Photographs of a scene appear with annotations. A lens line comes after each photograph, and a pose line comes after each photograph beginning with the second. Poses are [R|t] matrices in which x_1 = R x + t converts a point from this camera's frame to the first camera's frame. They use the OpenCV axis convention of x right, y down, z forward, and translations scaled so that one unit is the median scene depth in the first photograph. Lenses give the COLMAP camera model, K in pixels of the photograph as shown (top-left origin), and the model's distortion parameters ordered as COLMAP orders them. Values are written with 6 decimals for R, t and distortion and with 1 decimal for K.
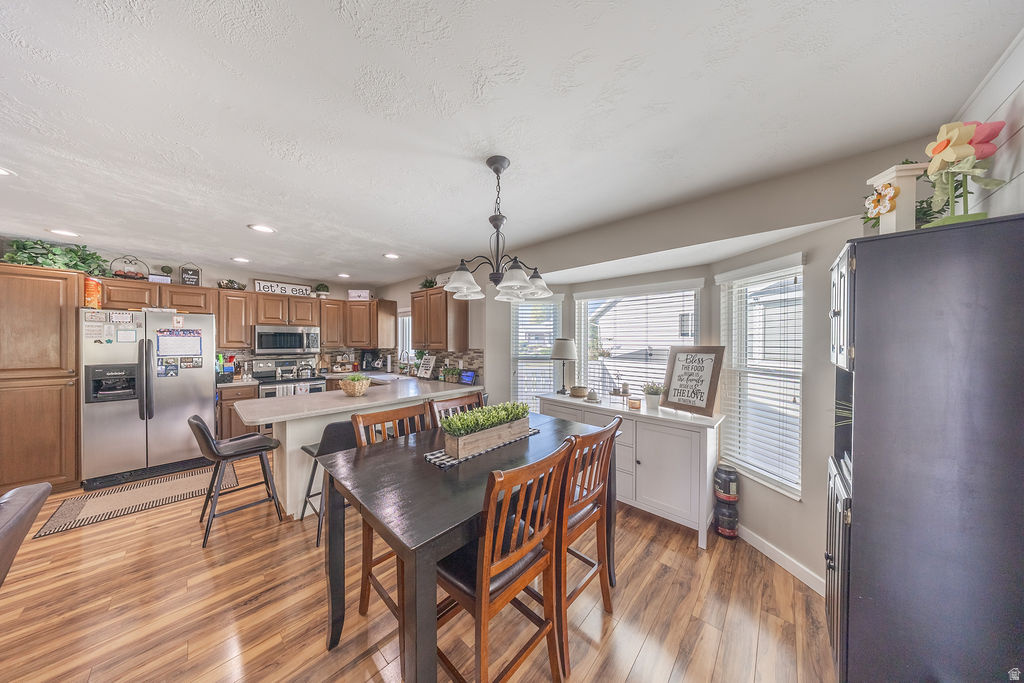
lens RADIAL K [[305.7, 0, 512.0], [0, 305.7, 341.5], [0, 0, 1]] dist [-0.001222, 0.002730]
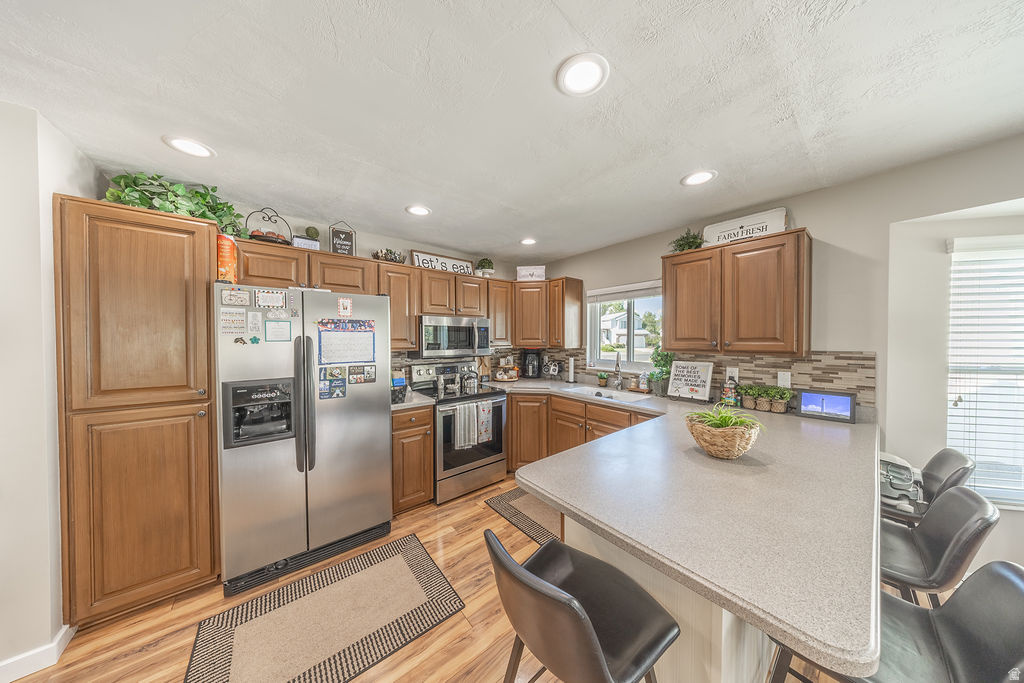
lens RADIAL K [[298.4, 0, 512.0], [0, 298.4, 341.5], [0, 0, 1]] dist [0.000684, -0.000037]
pose [[0.991704, -0.002329, -0.128525, -0.688522], [0.003851, 0.999925, 0.011595, -0.002216], [0.128488, -0.011994, 0.991639, 0.458768]]
